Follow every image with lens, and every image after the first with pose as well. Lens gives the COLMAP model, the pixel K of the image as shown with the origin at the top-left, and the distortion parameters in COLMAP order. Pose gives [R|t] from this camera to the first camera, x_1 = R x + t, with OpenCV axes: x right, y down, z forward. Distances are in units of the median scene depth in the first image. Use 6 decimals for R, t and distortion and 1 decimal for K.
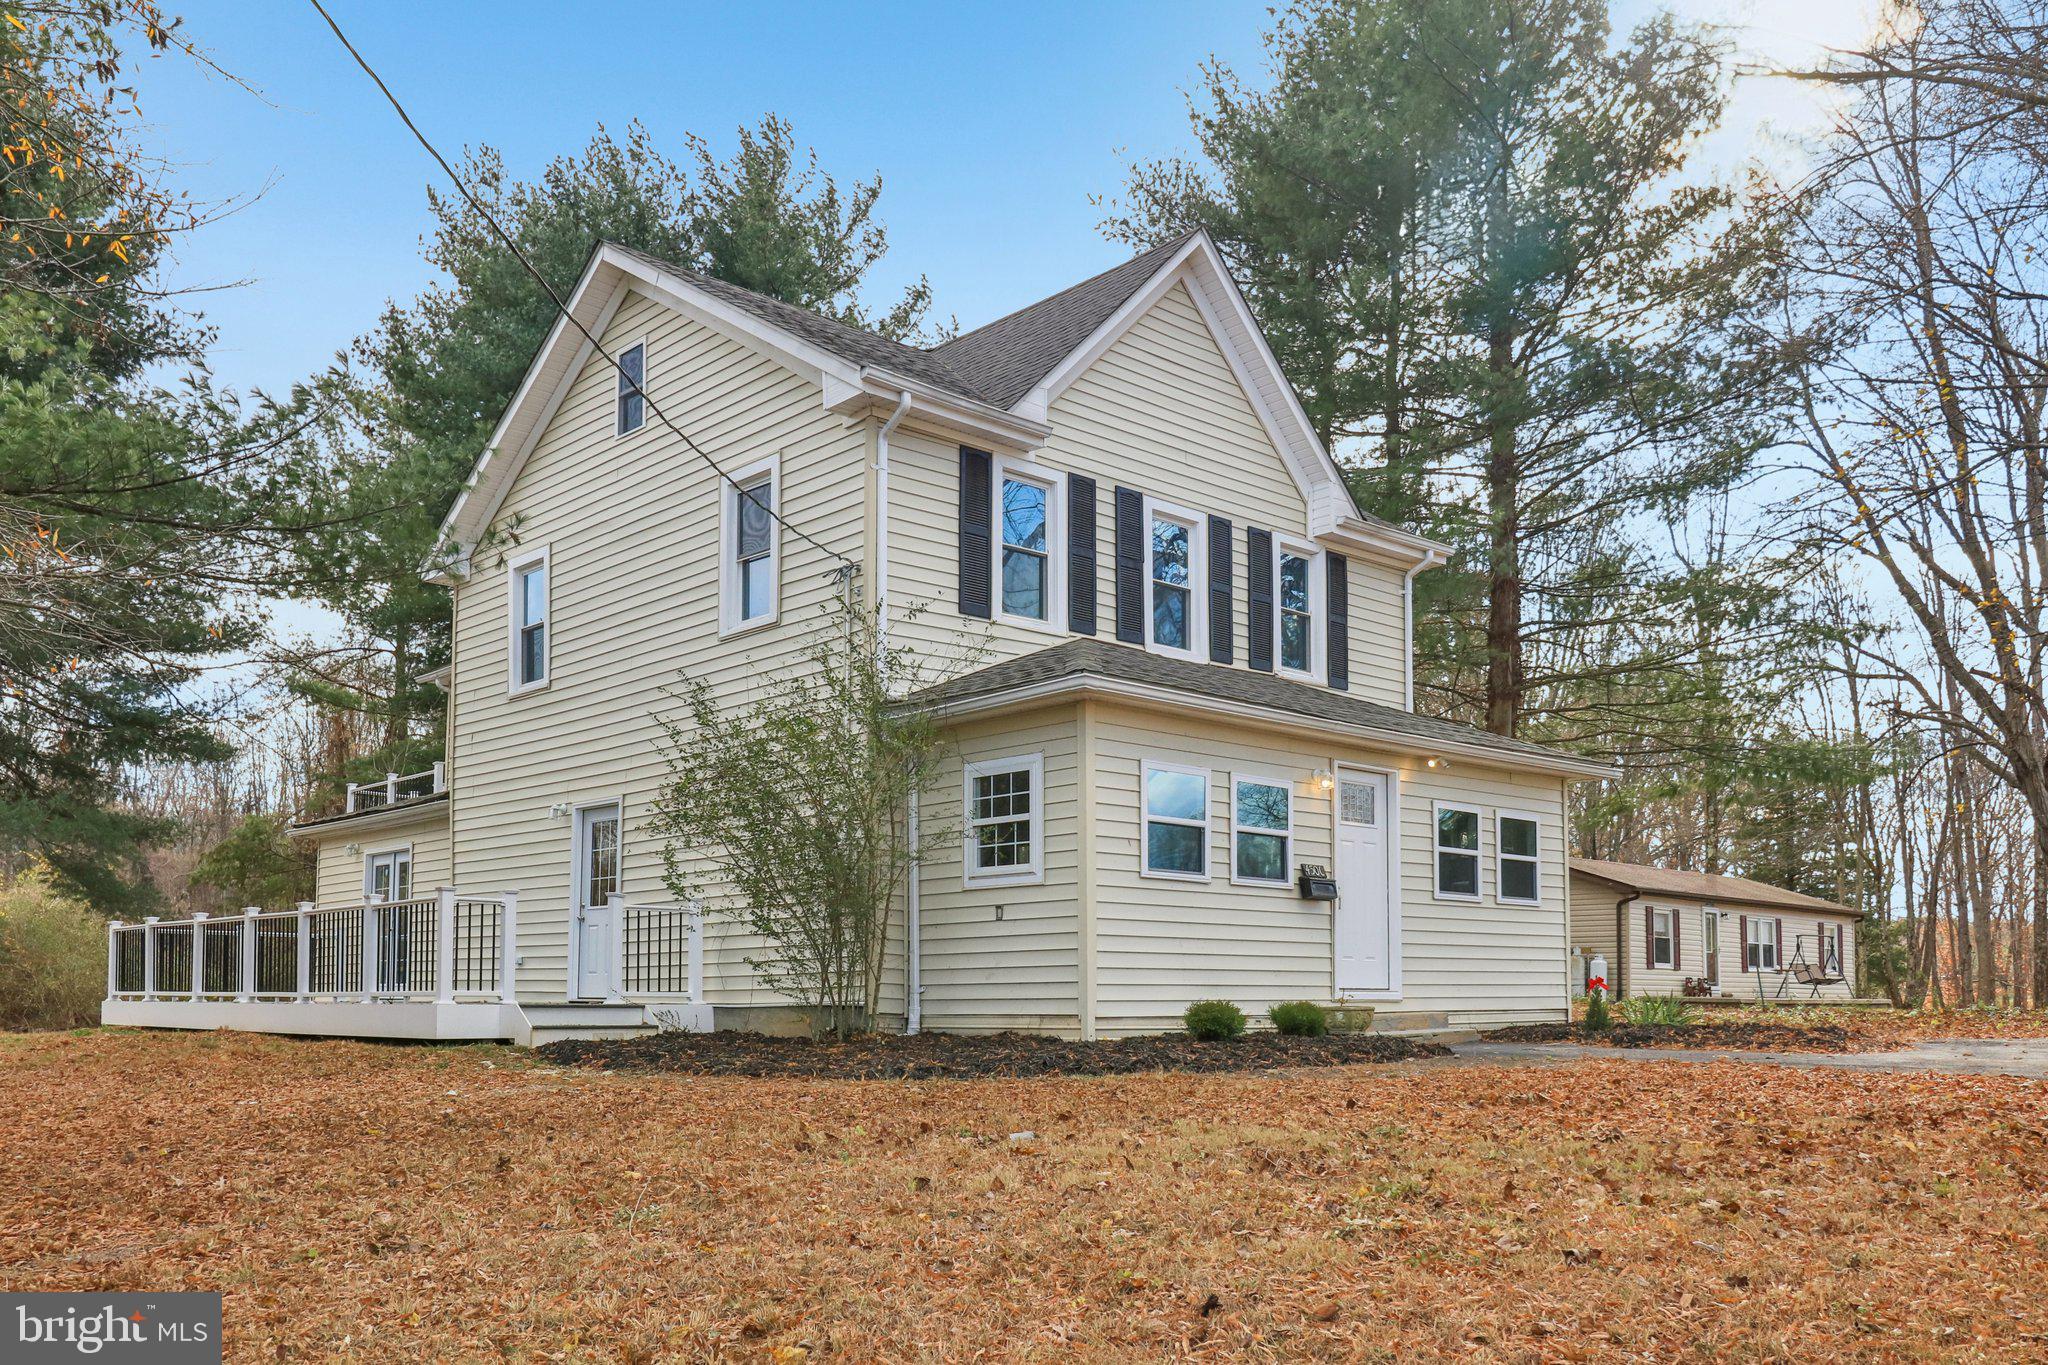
lens RADIAL K [[1698.4, 0, 1028.7], [0, 1698.4, 903.6], [0, 0, 1]] dist [0.002110, 0.009985]
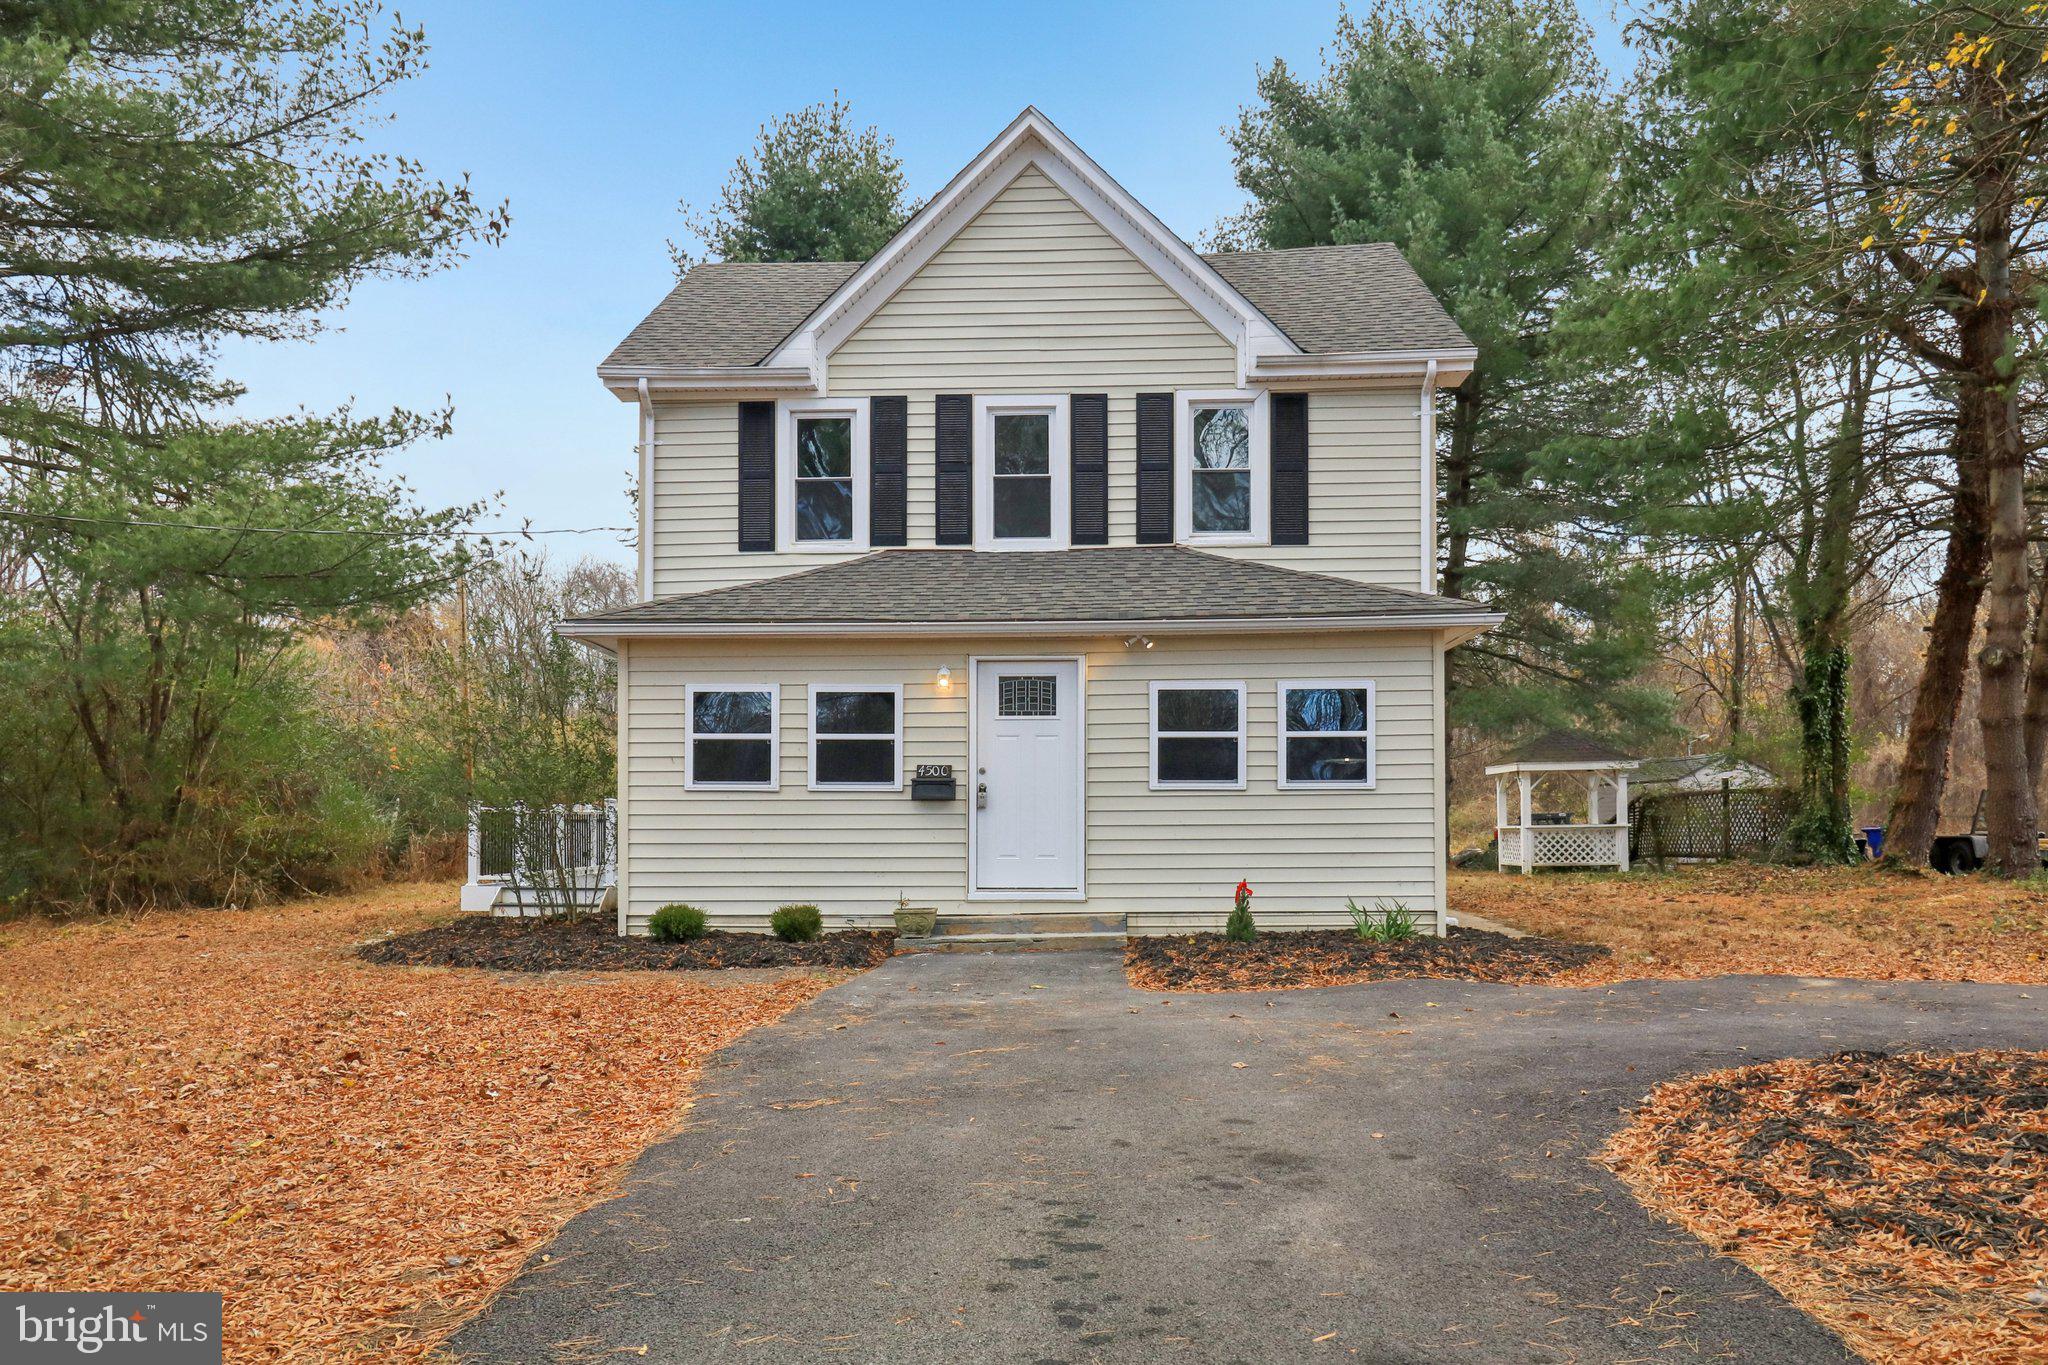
lens RADIAL K [[1659.1, 0, 1040.4], [0, 1659.1, 802.1], [0, 0, 1]] dist [0.002964, -0.005176]
pose [[0.696758, -0.009202, -0.717247, 0.775626], [0.041992, 0.998726, 0.027979, -0.021833], [0.716076, -0.049613, 0.696257, 0.308762]]
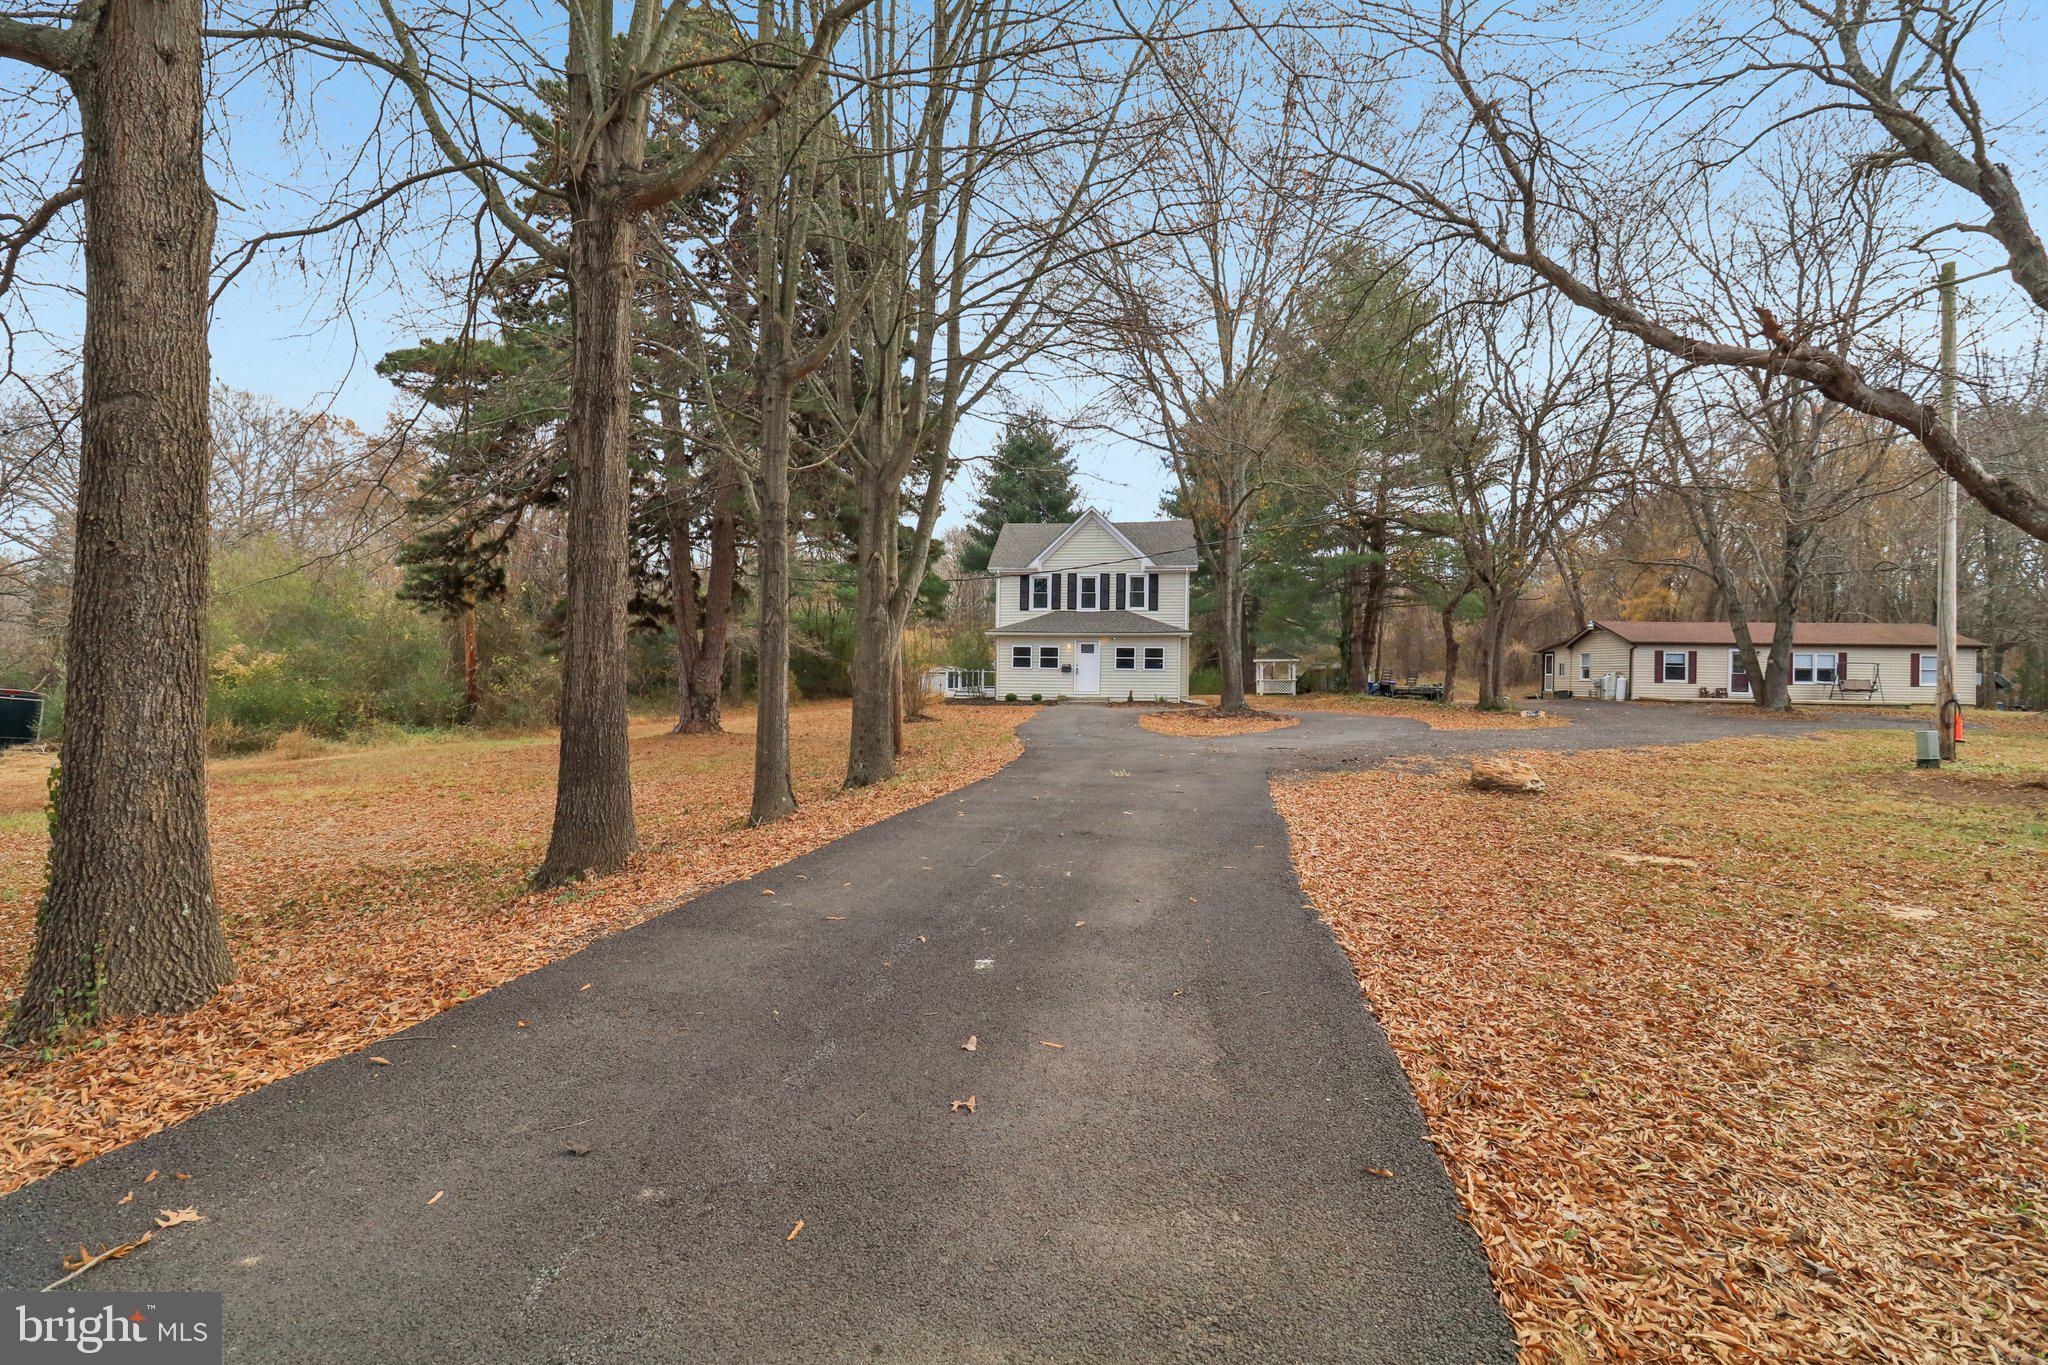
lens RADIAL K [[965.1, 0, 1024.0], [0, 965.1, 682.5], [0, 0, 1]] dist [-0.000692, -0.000177]
pose [[0.619122, 0.015842, -0.785135, 1.796256], [0.031786, 0.998472, 0.045212, -0.079031], [0.784651, -0.052948, 0.617673, -0.574771]]
